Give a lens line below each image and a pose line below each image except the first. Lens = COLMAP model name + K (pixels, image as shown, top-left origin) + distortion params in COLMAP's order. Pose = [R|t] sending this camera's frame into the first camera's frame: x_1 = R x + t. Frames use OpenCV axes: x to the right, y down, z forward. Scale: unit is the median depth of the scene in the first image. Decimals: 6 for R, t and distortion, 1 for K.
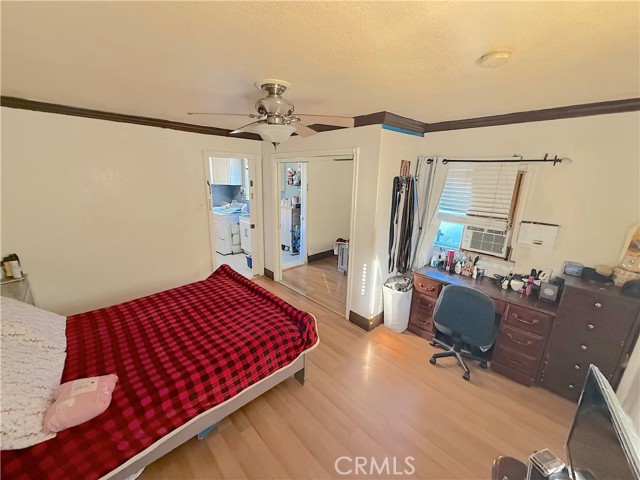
lens RADIAL K [[254.7, 0, 317.4], [0, 254.7, 241.9], [0, 0, 1]] dist [0.001765, -0.000036]
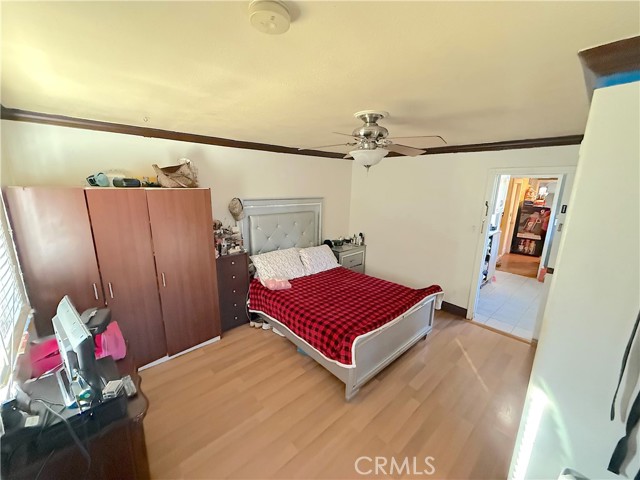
lens RADIAL K [[254.7, 0, 317.4], [0, 254.7, 241.9], [0, 0, 1]] dist [0.001765, -0.000036]
pose [[-0.025480, 0.198559, -0.979758, 0.935787], [-0.271374, 0.941899, 0.197944, -0.227165], [0.962137, 0.270925, 0.029884, 0.815097]]
